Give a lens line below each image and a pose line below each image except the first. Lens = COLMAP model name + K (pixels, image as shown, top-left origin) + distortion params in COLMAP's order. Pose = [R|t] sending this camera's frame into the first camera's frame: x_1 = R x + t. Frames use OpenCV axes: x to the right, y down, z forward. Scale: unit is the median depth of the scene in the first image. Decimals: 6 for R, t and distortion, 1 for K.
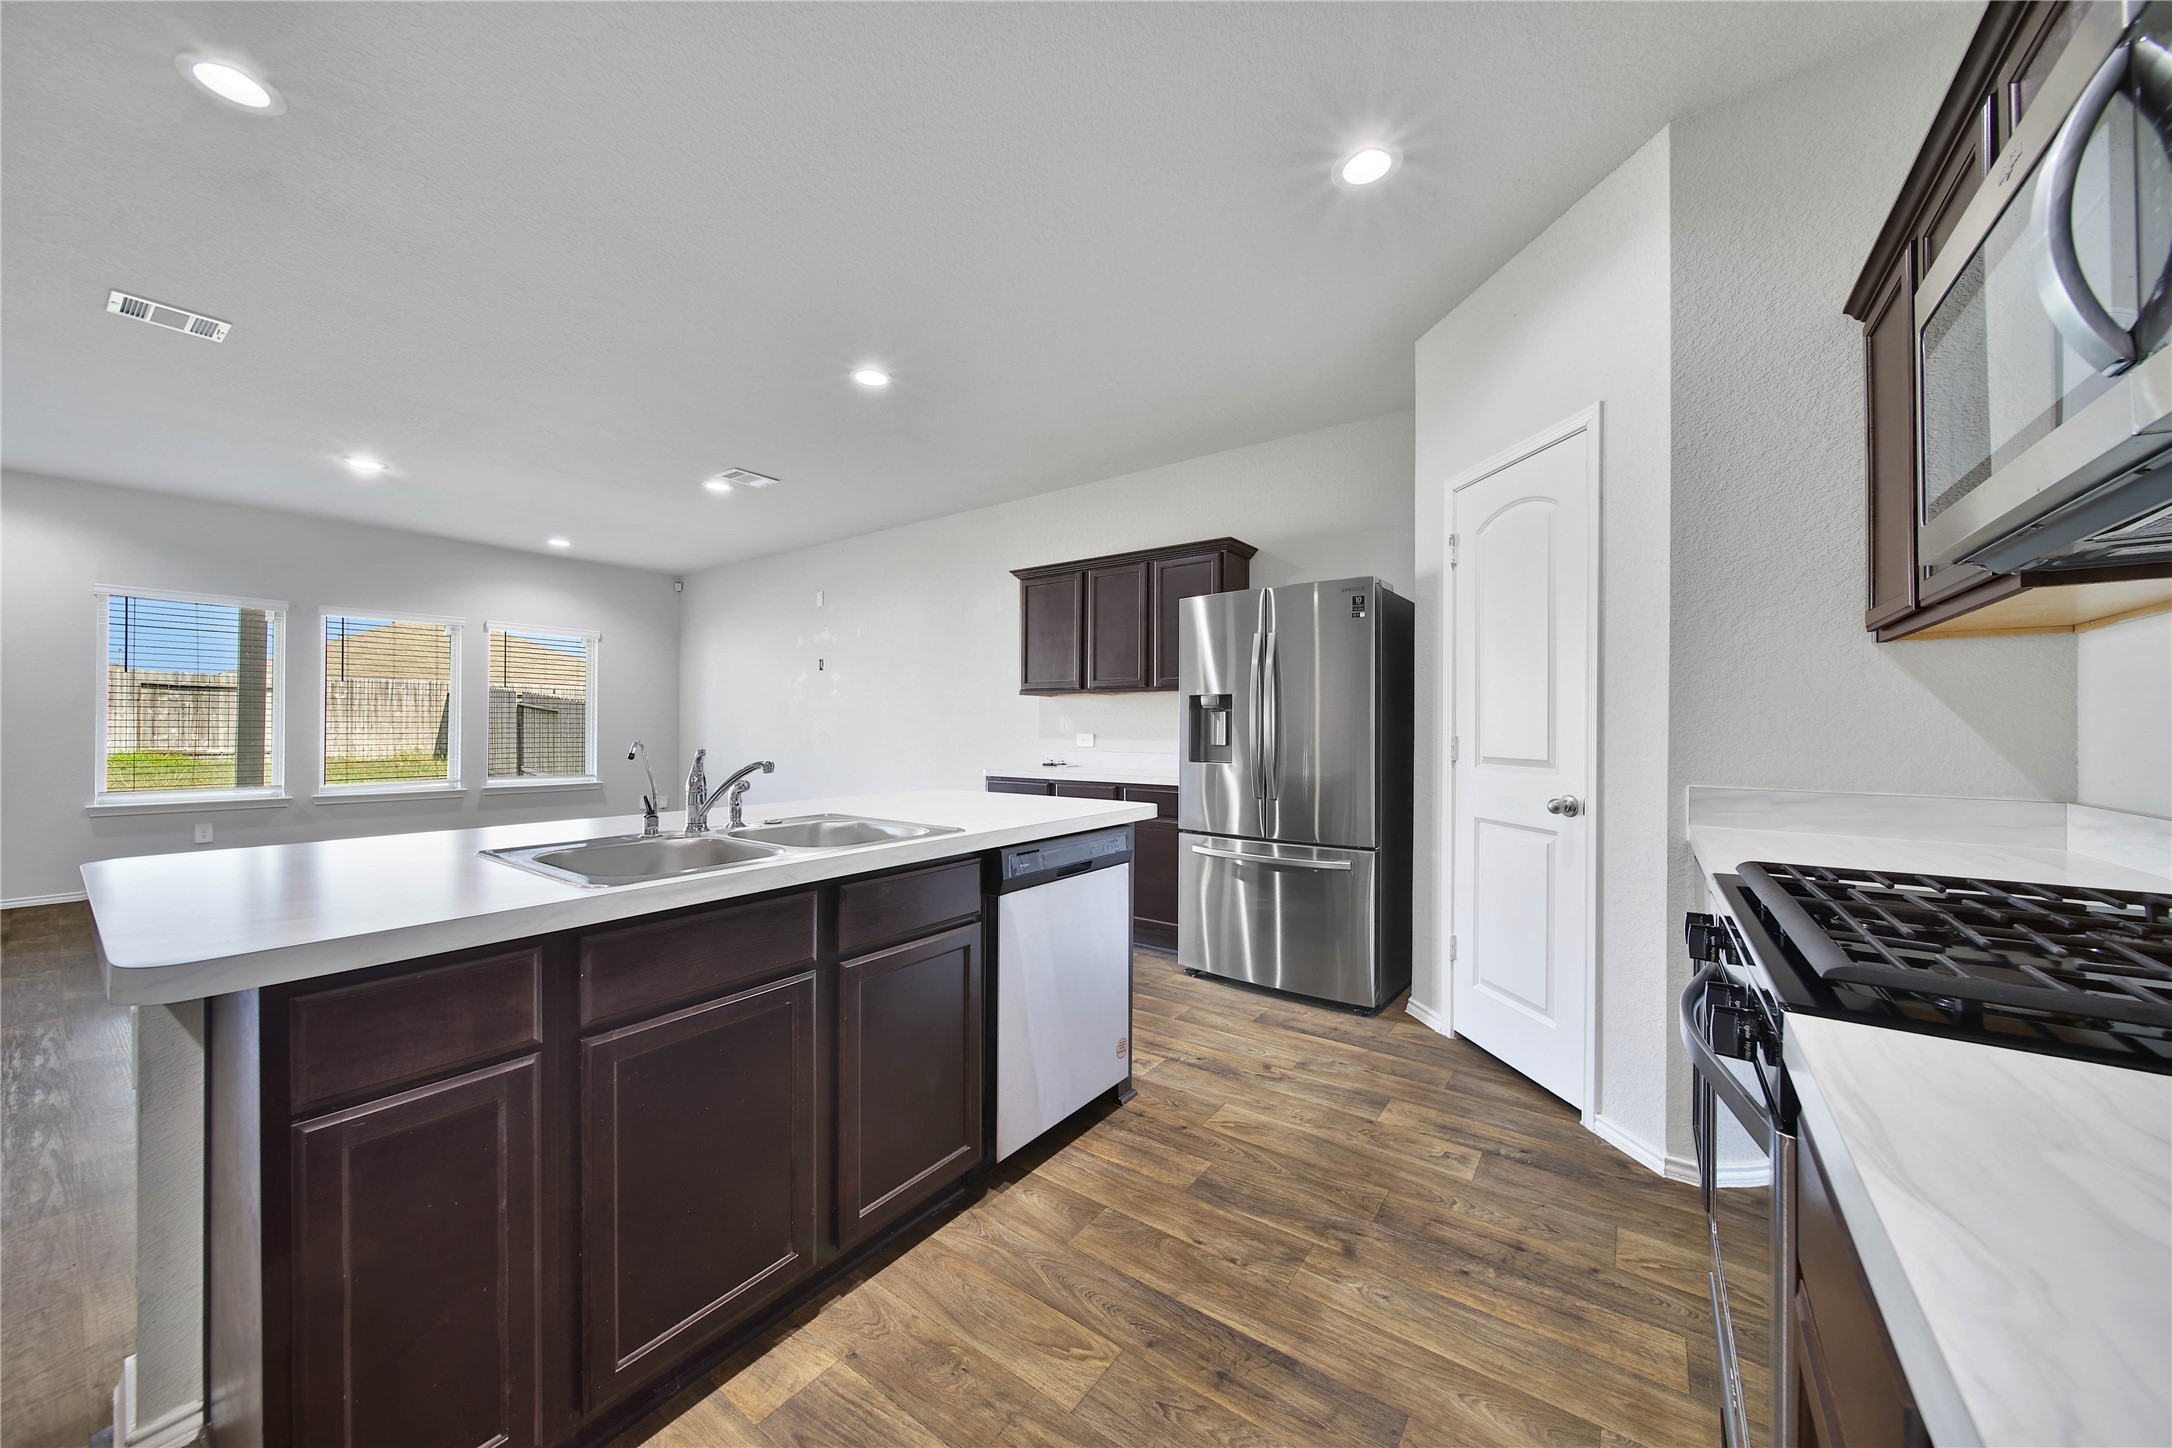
lens RADIAL K [[765.7, 0, 1089.1], [0, 765.7, 728.6], [0, 0, 1]] dist [-0.000507, -0.001869]
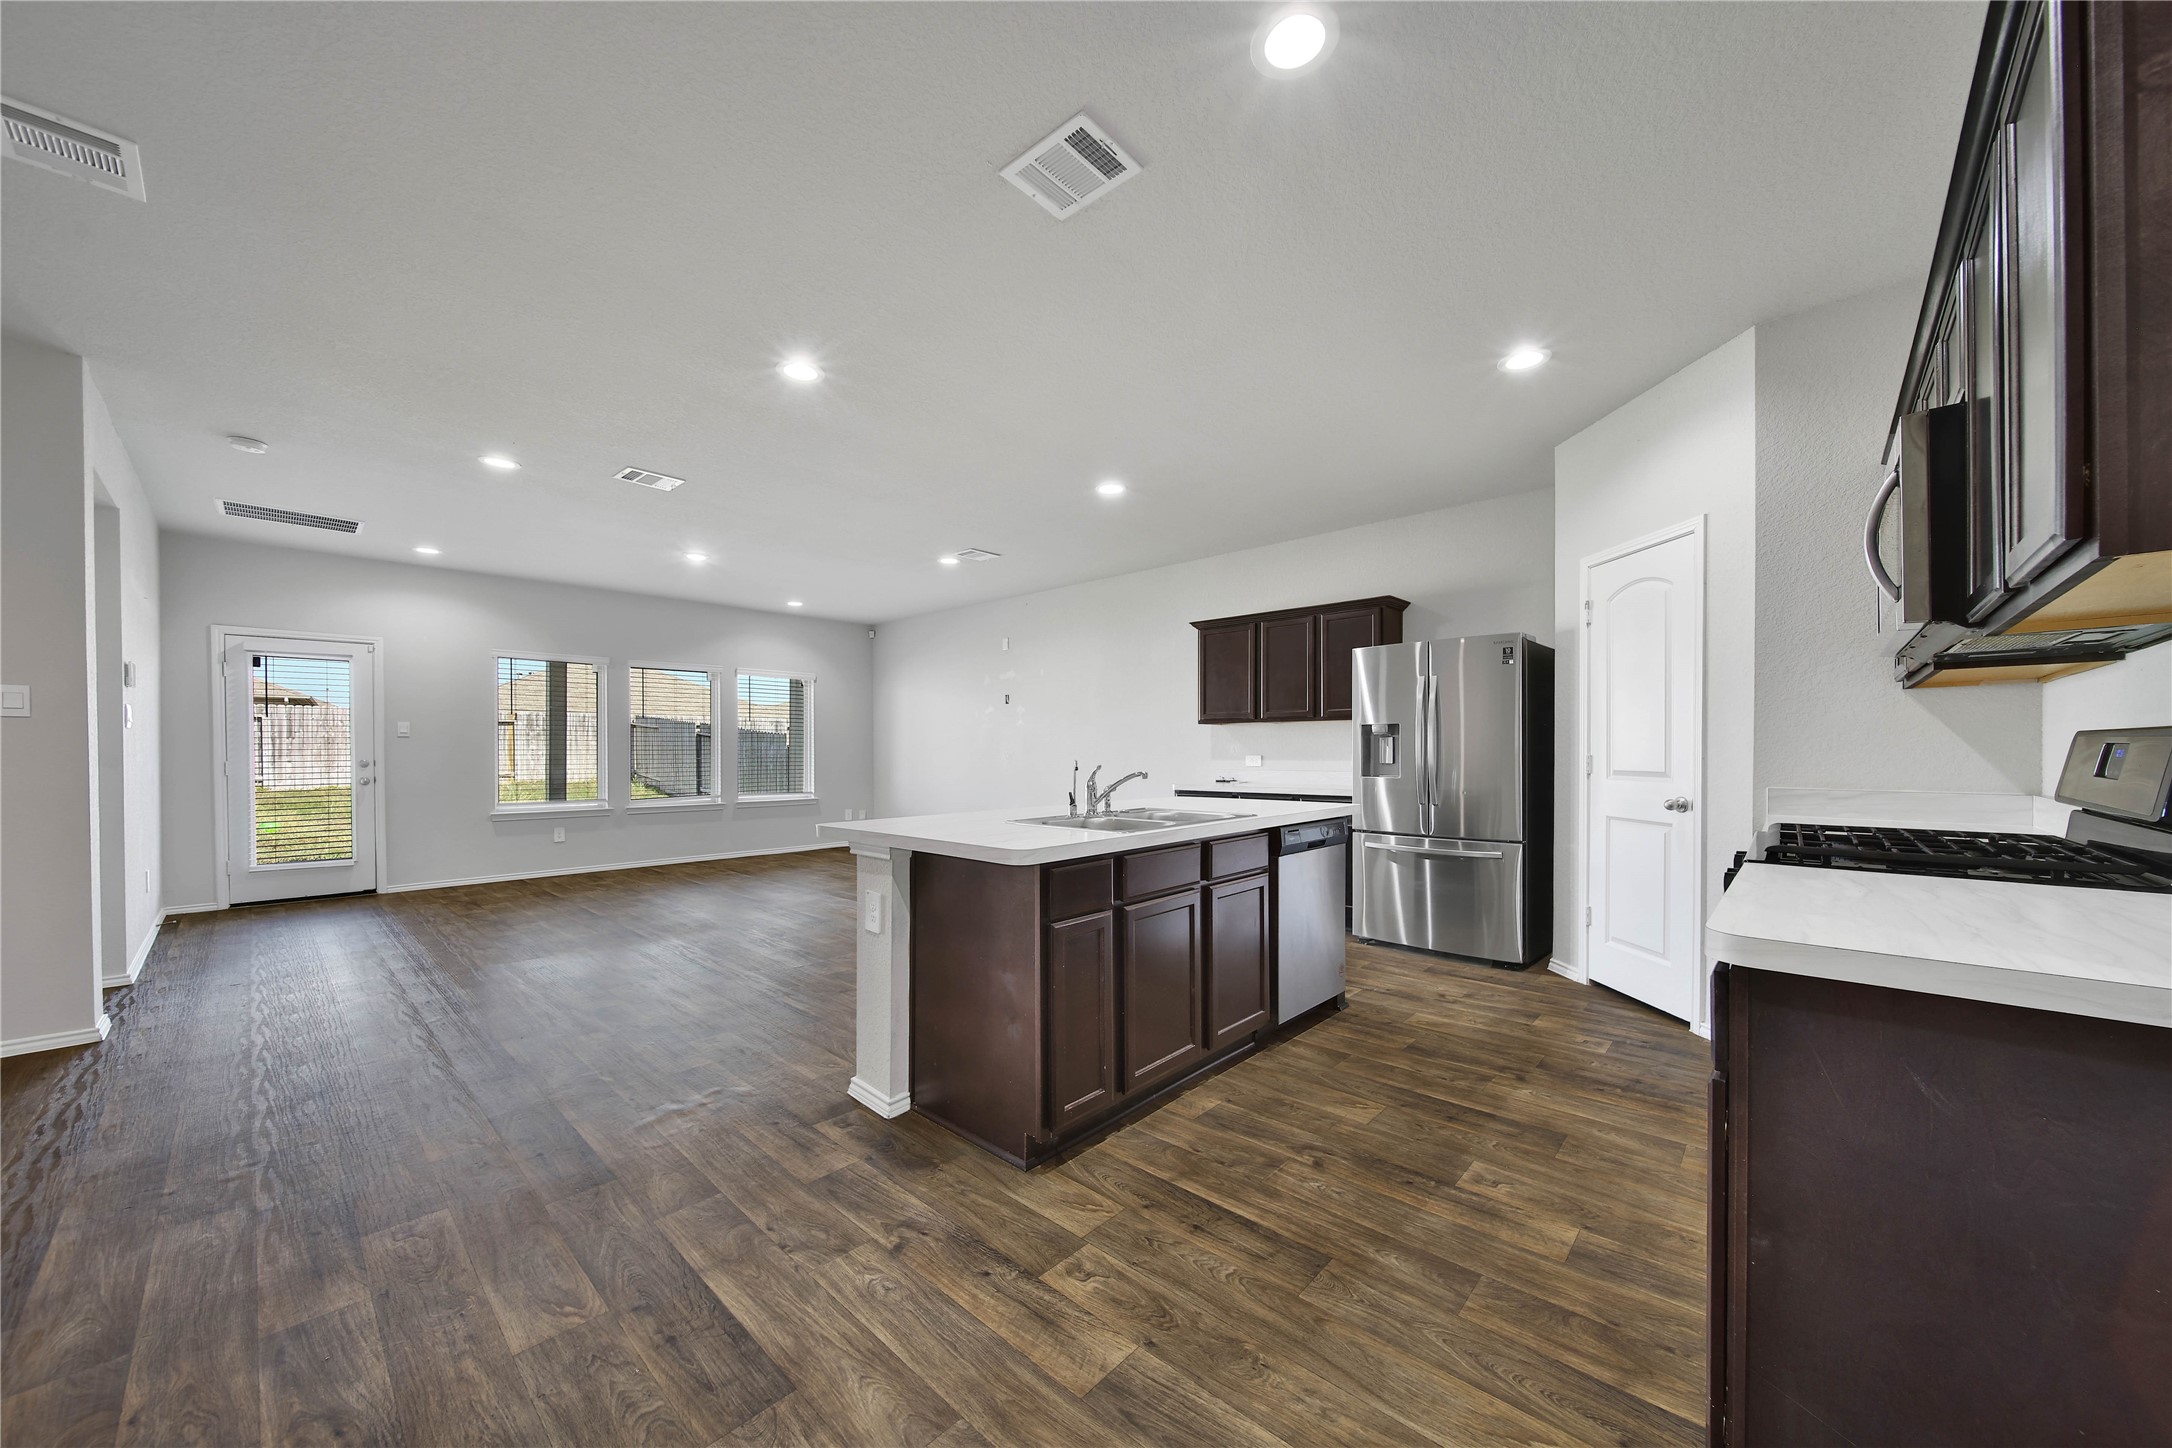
lens RADIAL K [[791.6, 0, 1044.1], [0, 791.6, 757.9], [0, 0, 1]] dist [-0.001616, -0.000322]
pose [[0.988751, -0.006010, -0.149448, -0.263263], [0.007251, 0.999944, 0.007762, -0.002496], [0.149393, -0.008758, 0.988739, -0.518027]]
